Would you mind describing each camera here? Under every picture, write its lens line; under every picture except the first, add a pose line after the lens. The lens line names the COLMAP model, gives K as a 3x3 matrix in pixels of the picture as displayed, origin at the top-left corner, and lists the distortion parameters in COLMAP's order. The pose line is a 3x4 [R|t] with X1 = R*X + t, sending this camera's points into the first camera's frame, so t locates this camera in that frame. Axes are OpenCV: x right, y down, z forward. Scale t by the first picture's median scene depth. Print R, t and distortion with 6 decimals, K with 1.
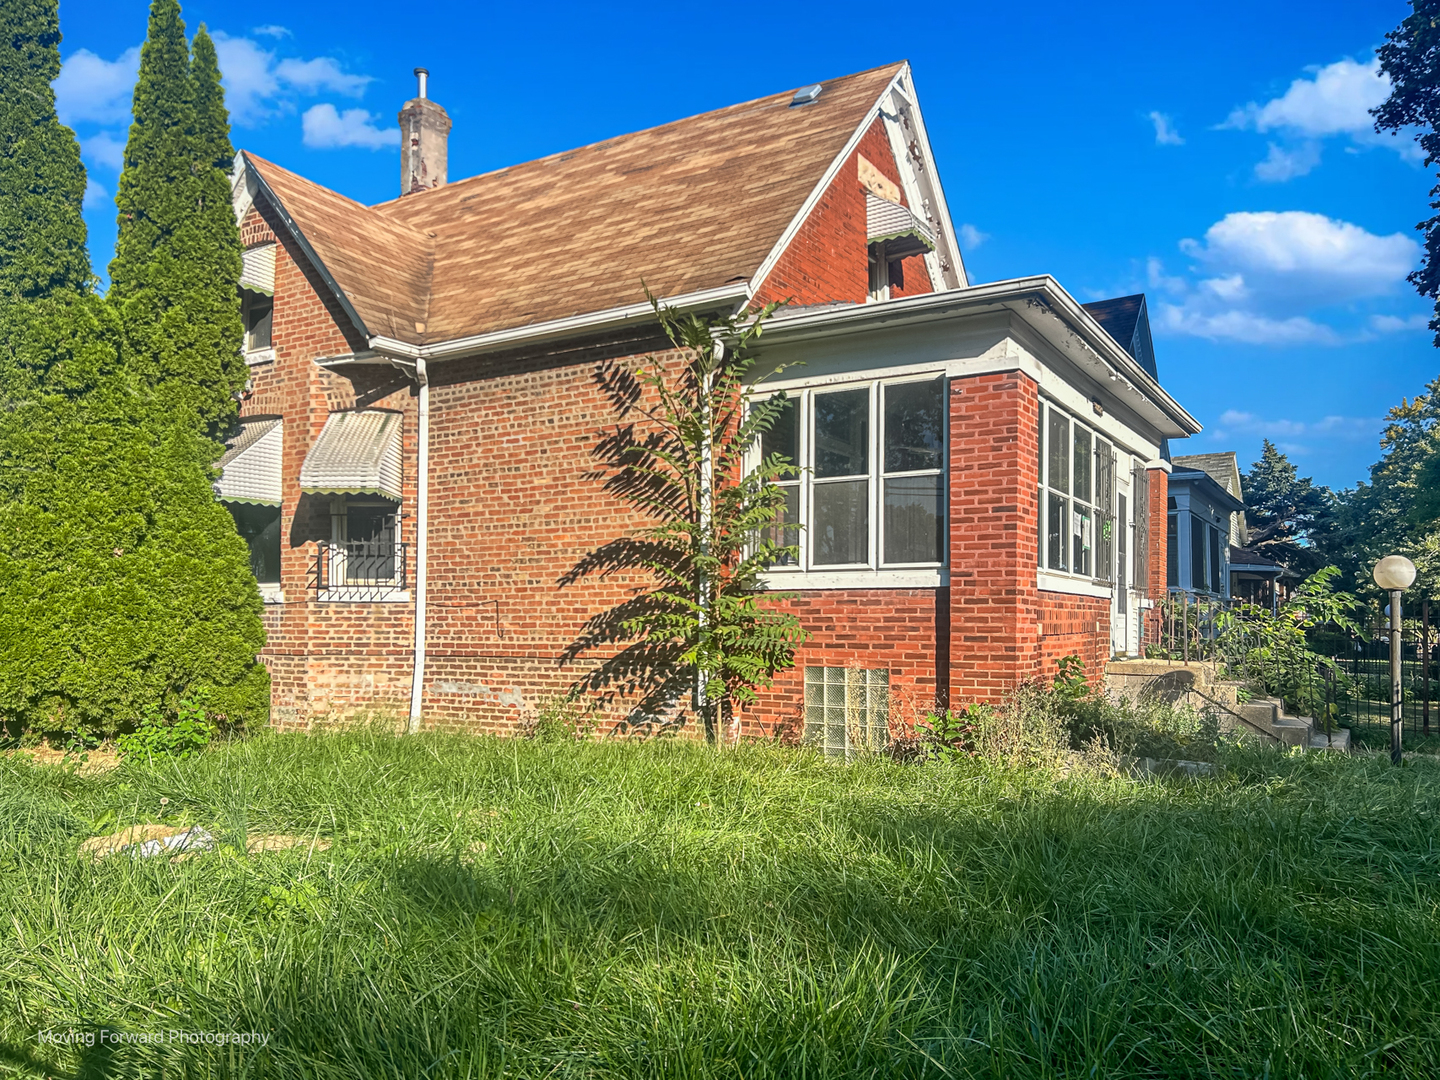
lens RADIAL K [[1127.1, 0, 711.9], [0, 1127.1, 616.5], [0, 0, 1]] dist [0.005577, 0.002231]
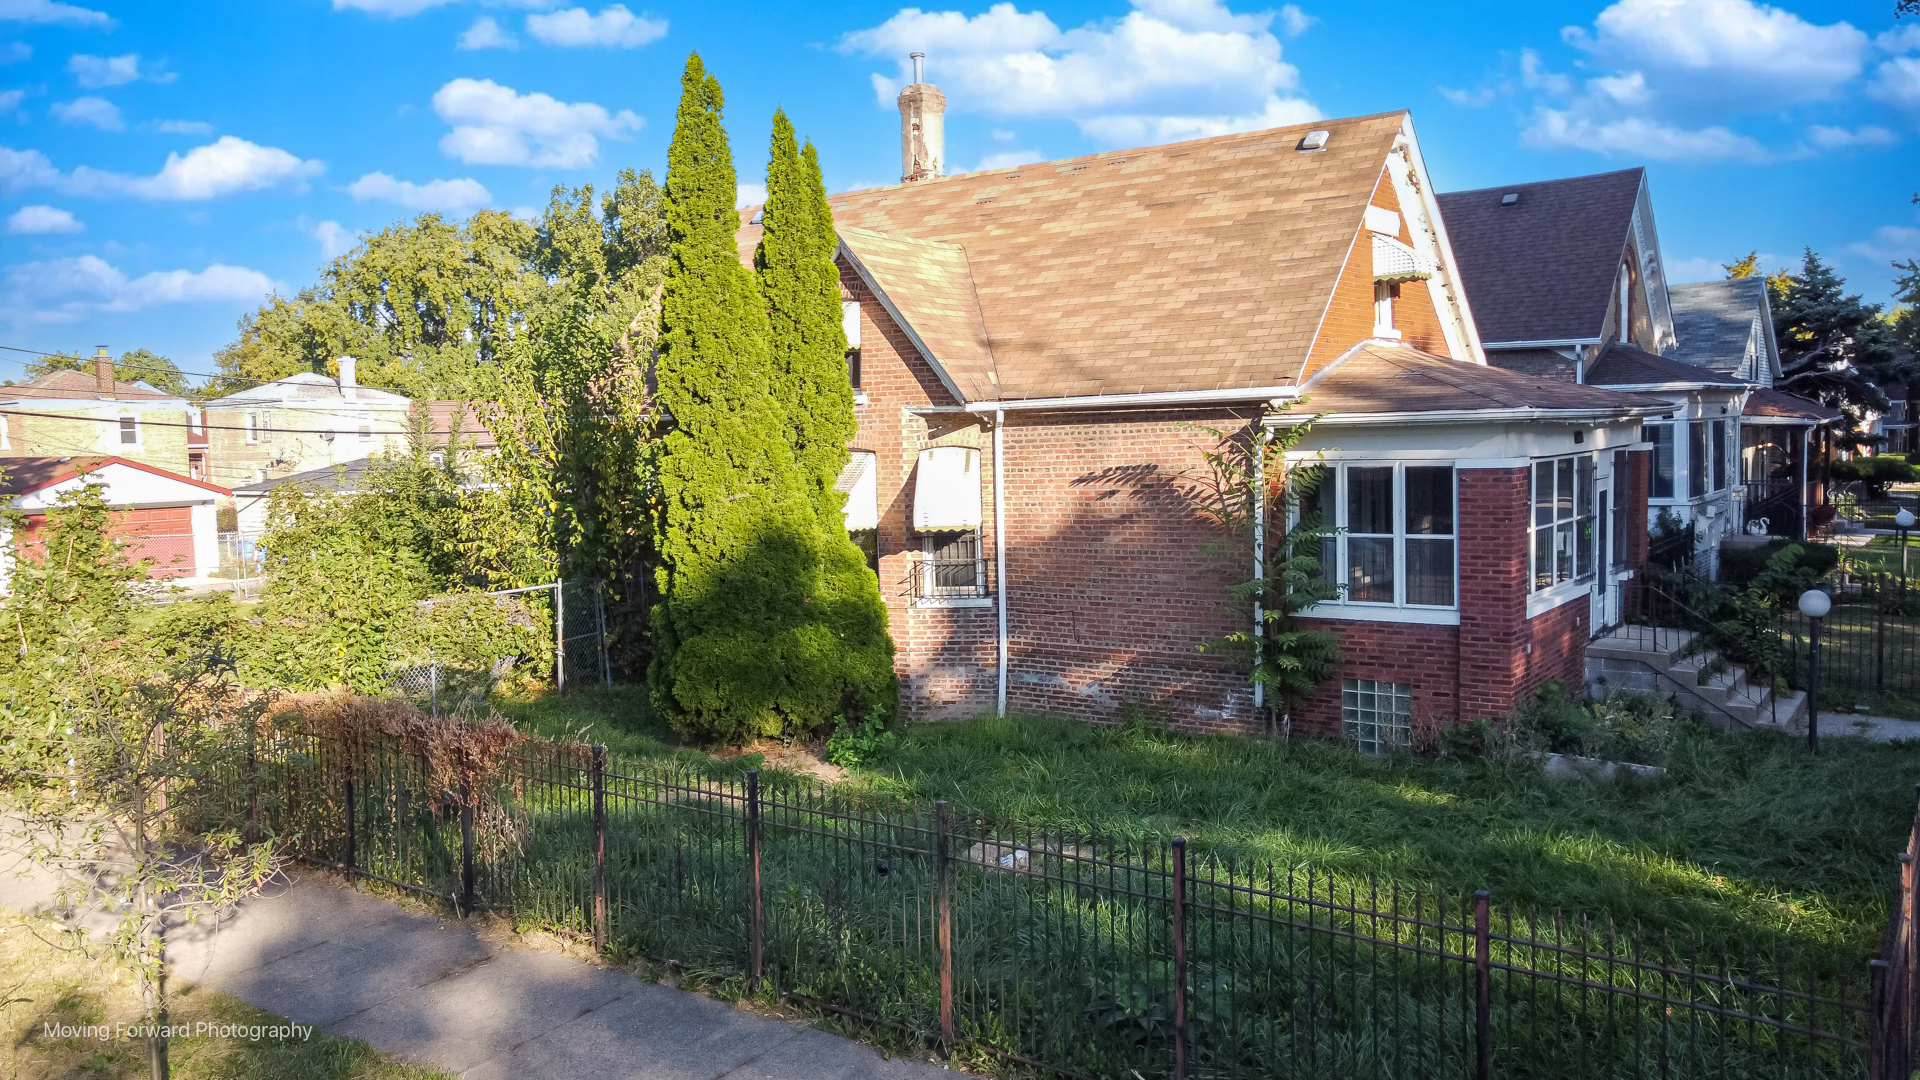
lens RADIAL K [[1513.8, 0, 960.0], [0, 1513.8, 540.0], [0, 0, 1]] dist [0.003112, 0.010829]
pose [[0.996679, -0.028217, -0.076381, -0.176764], [0.035353, 0.994968, 0.093752, -0.237339], [0.073351, -0.096141, 0.992661, -0.601649]]
